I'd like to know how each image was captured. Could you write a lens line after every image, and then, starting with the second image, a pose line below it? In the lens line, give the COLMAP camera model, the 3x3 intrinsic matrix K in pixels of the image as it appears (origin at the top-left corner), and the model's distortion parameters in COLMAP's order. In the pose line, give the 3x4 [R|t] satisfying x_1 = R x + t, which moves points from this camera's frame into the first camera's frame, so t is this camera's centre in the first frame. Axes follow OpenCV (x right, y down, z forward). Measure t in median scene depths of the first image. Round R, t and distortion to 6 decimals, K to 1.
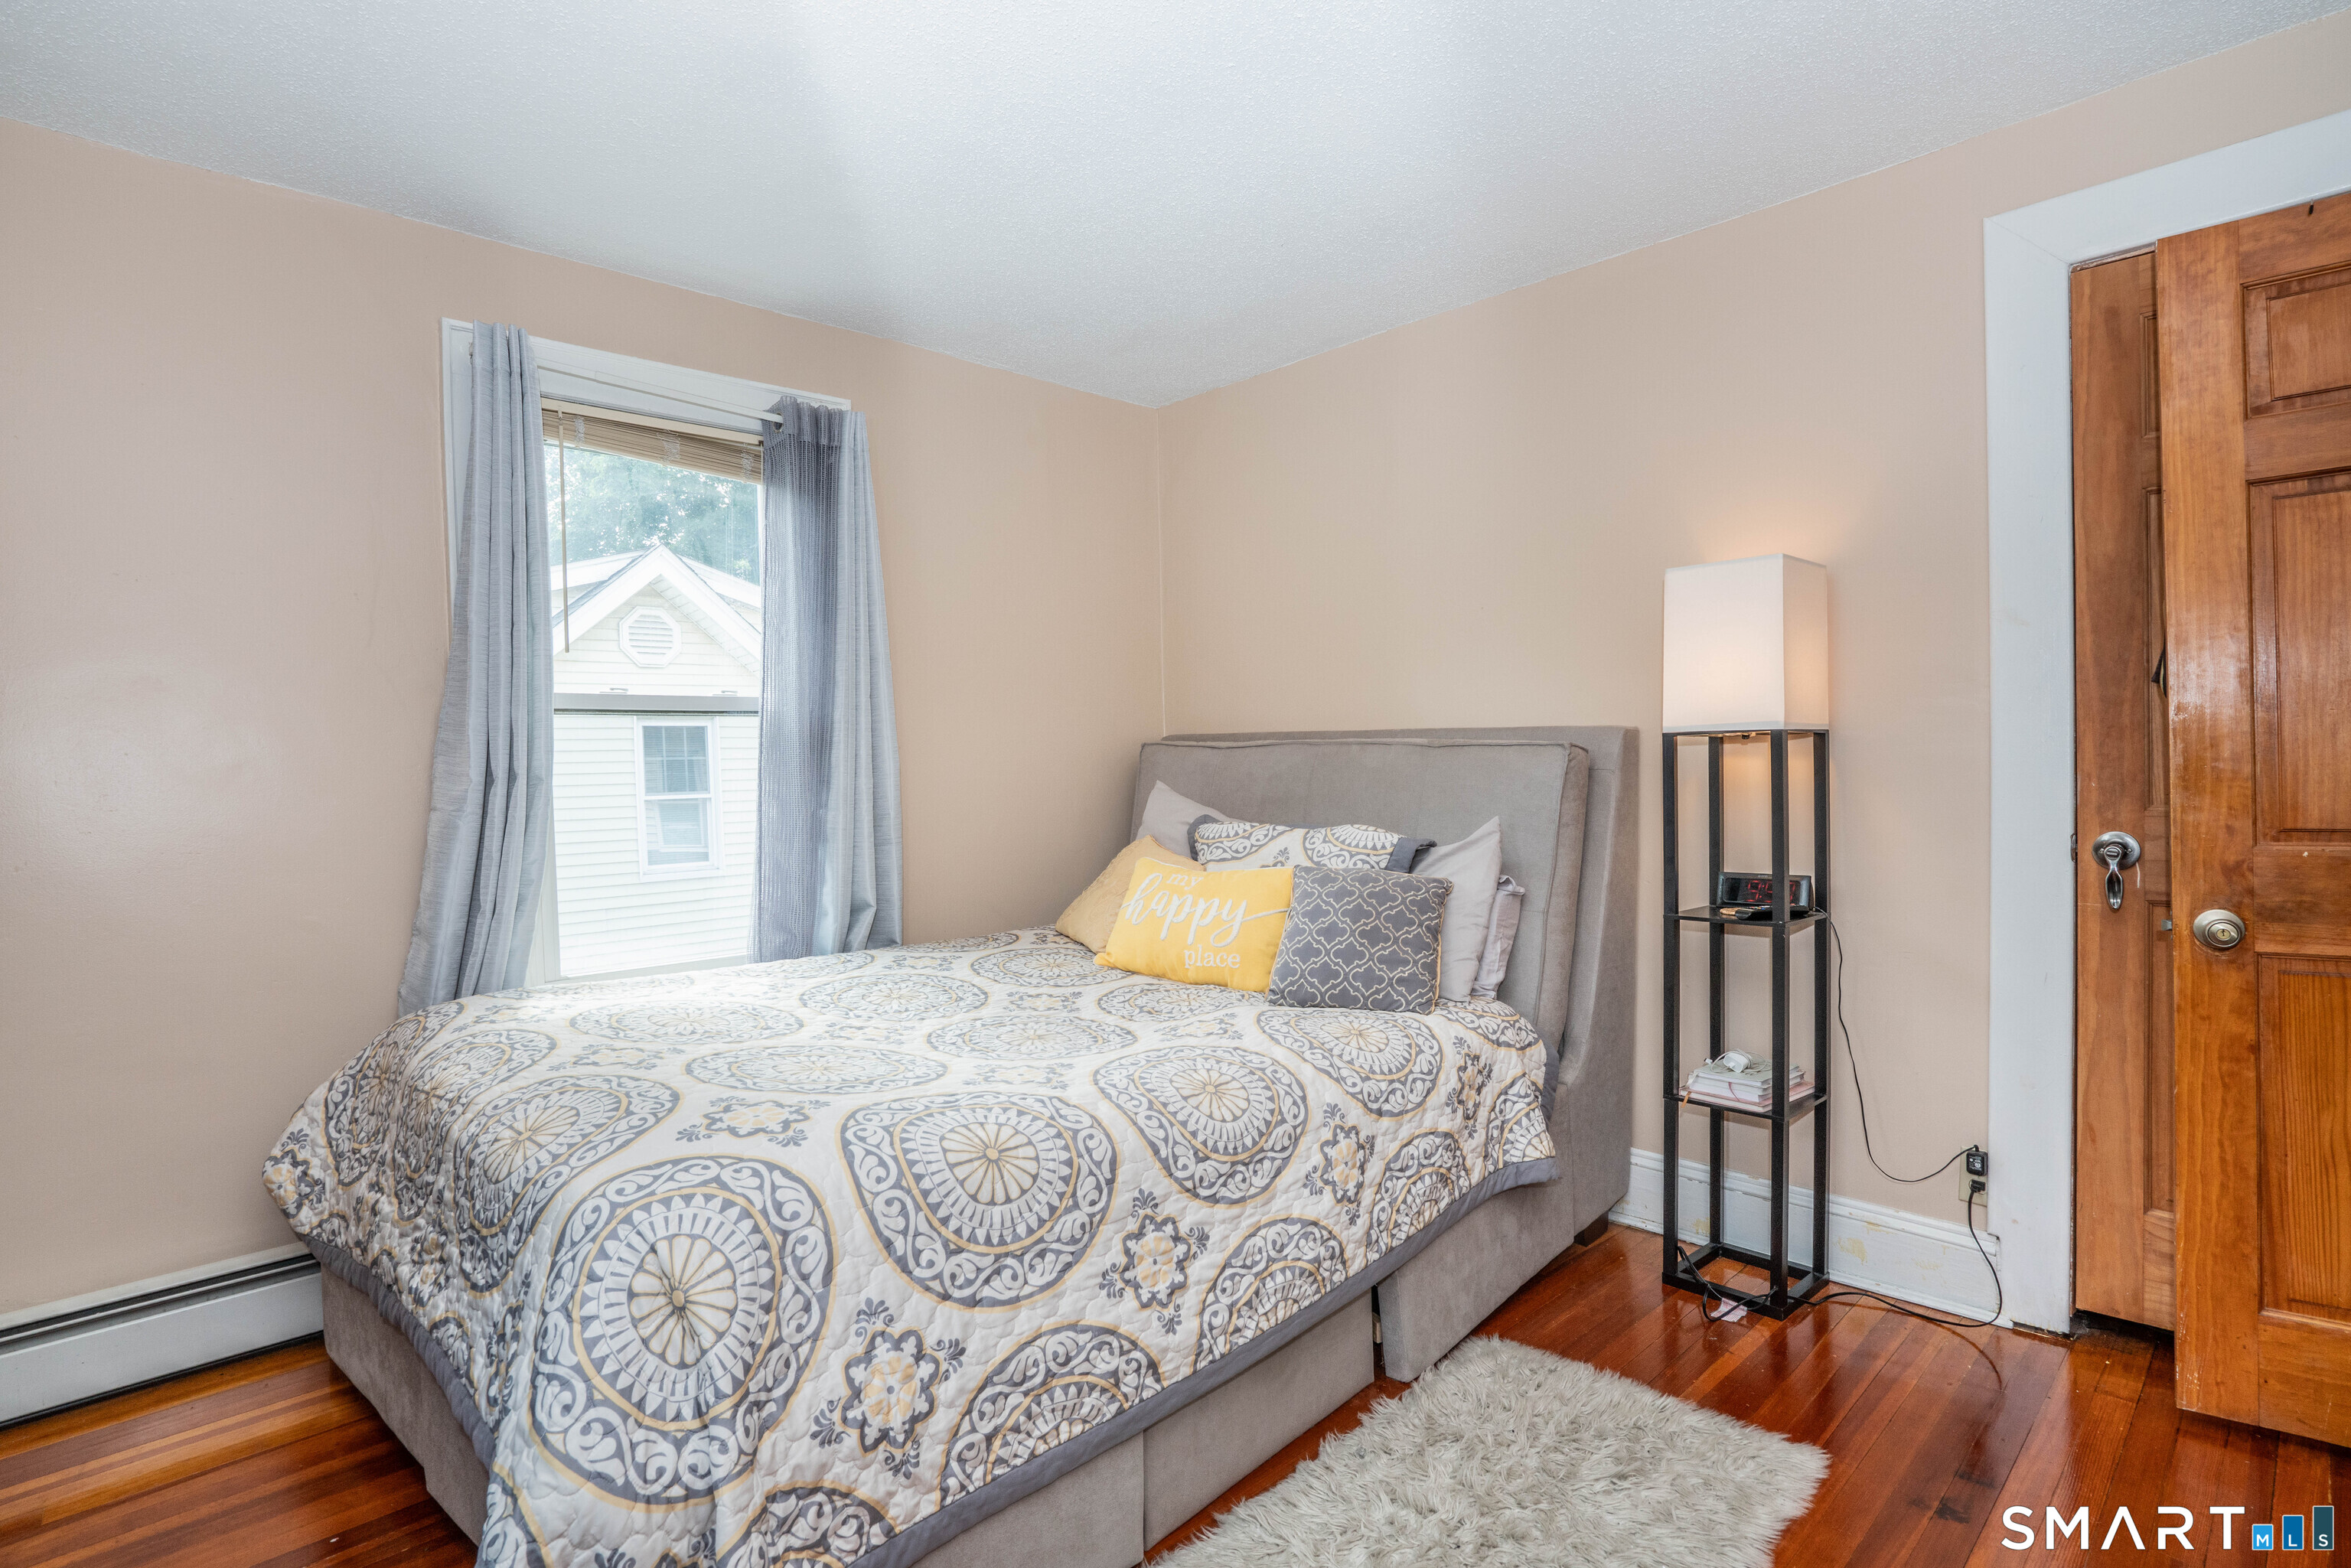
lens RADIAL K [[1077.4, 0, 1175.5], [0, 1077.4, 784.0], [0, 0, 1]] dist [-0.055562, 0.026967]
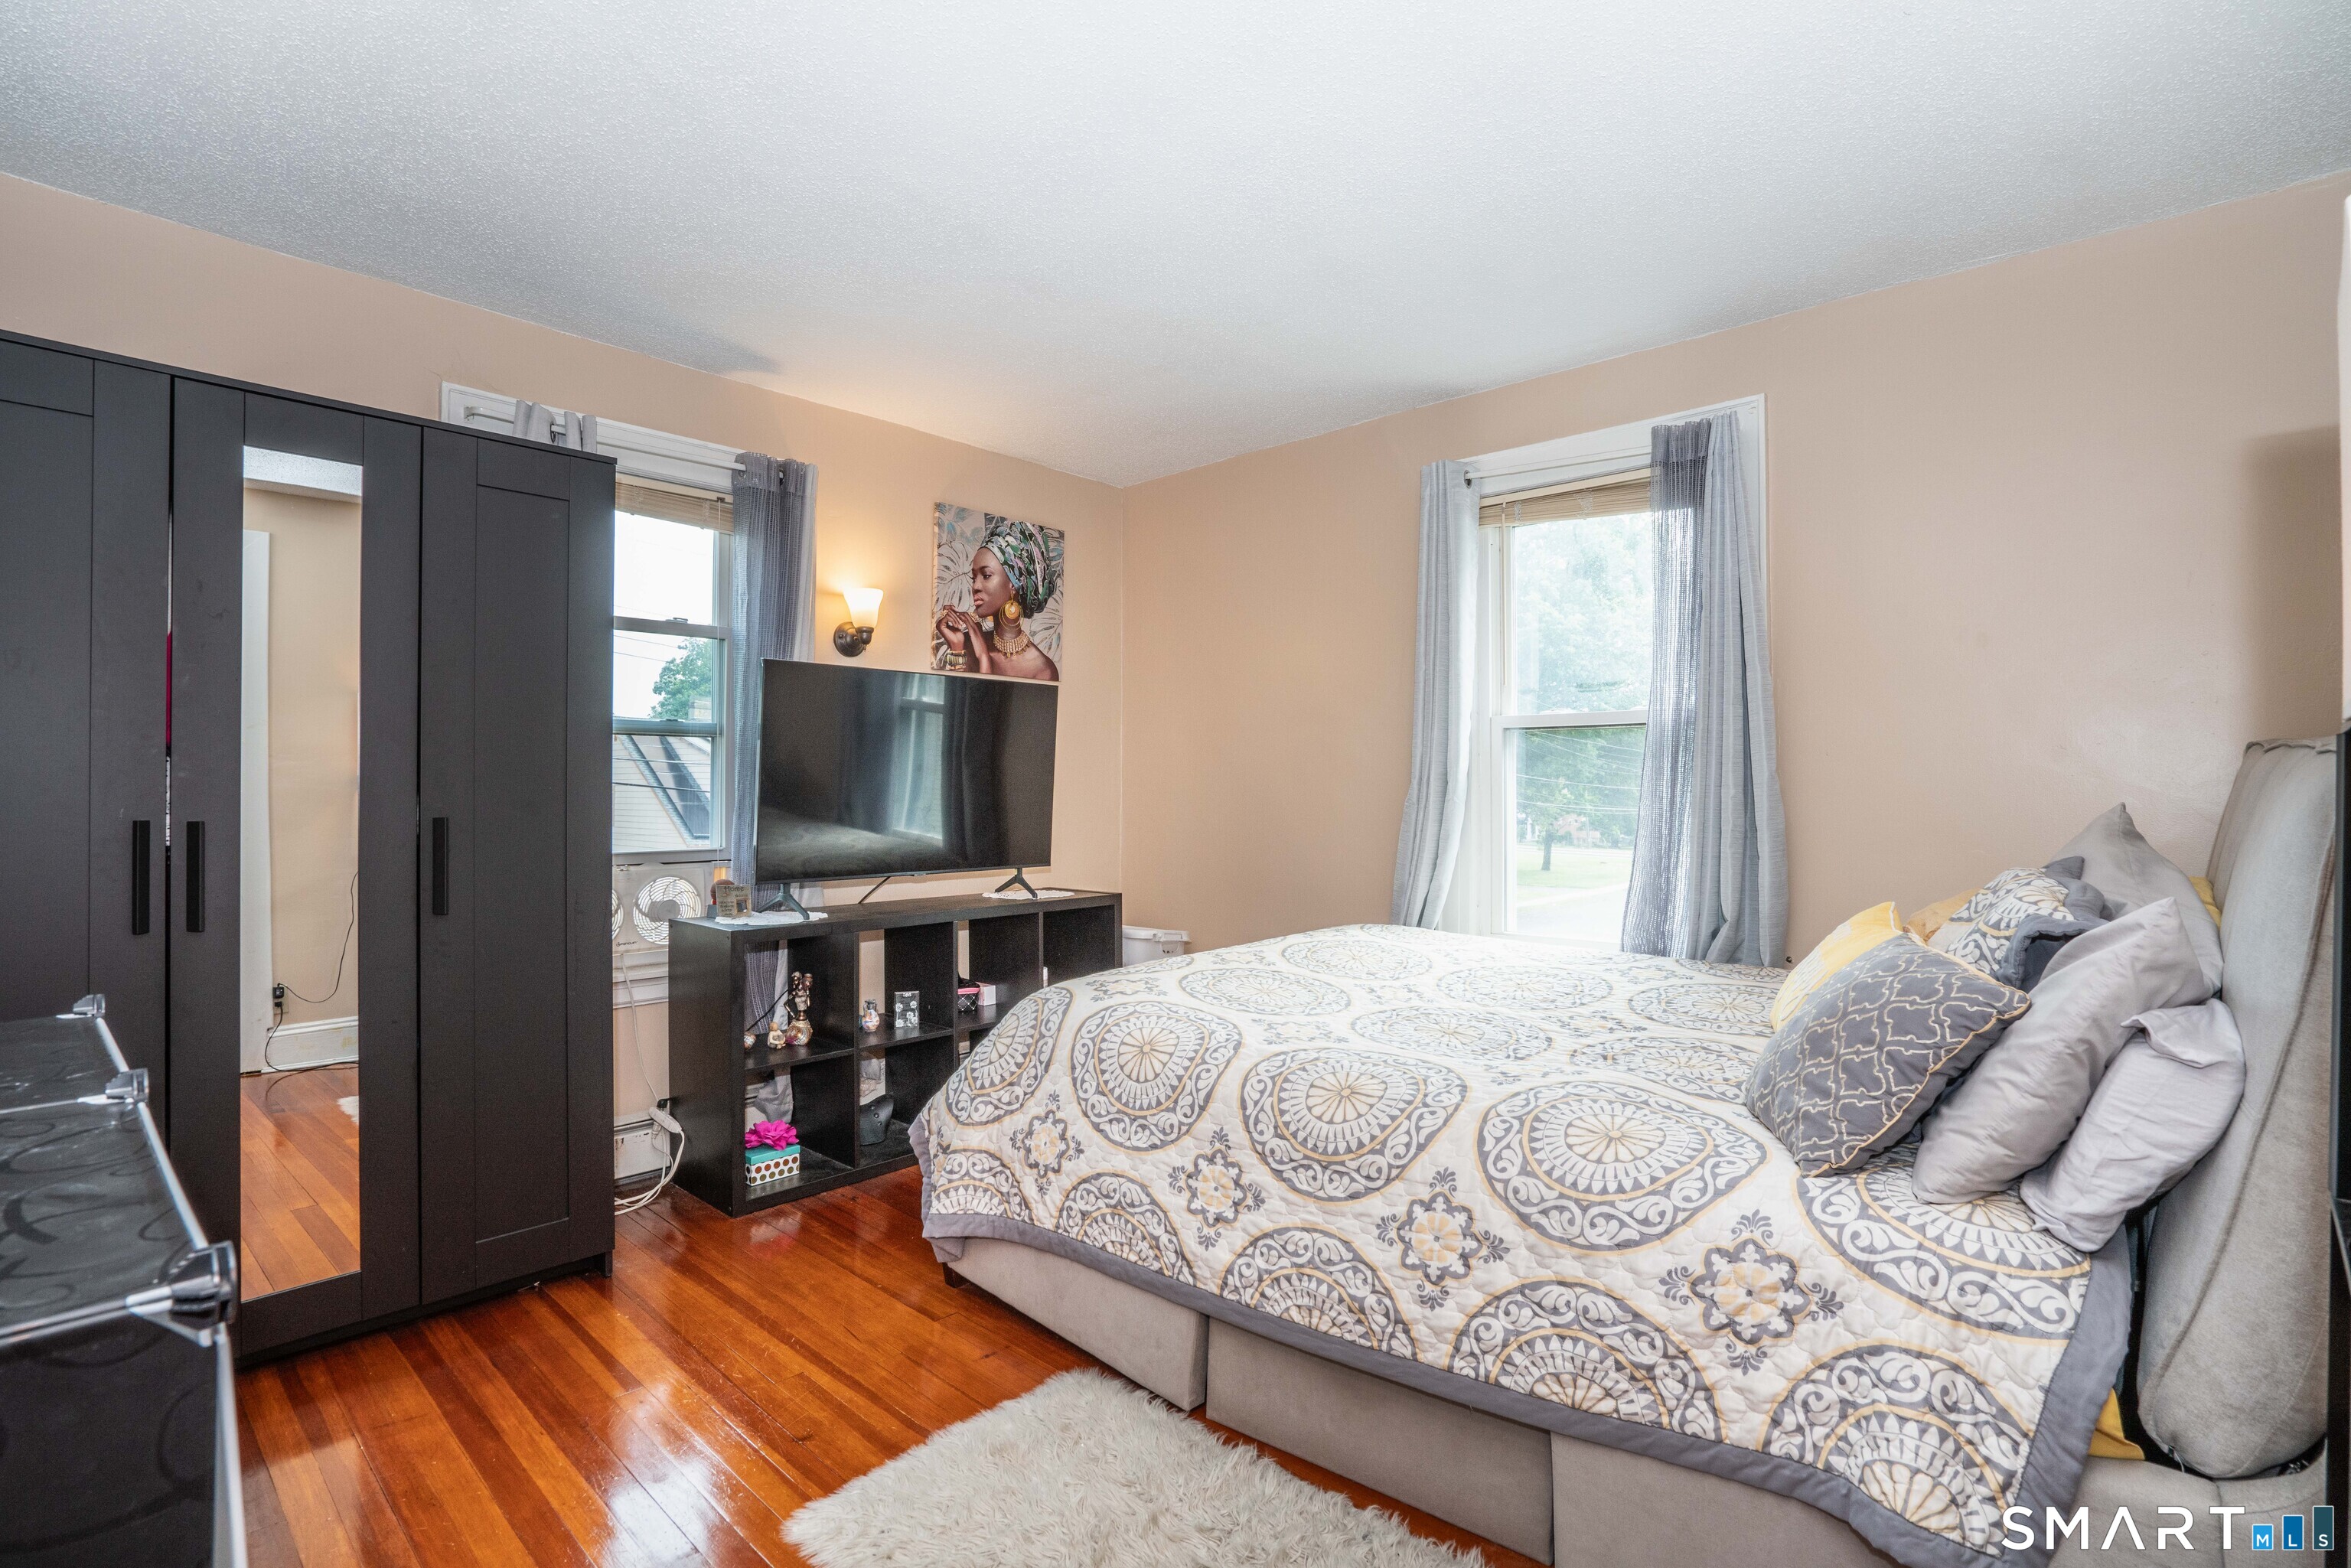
lens RADIAL K [[1077.4, 0, 1175.5], [0, 1077.4, 784.0], [0, 0, 1]] dist [-0.055562, 0.026967]
pose [[0.121442, 0.015356, -0.992480, 1.154394], [-0.024187, 0.999629, 0.012507, -0.027750], [0.992304, 0.022487, 0.121768, 0.777249]]
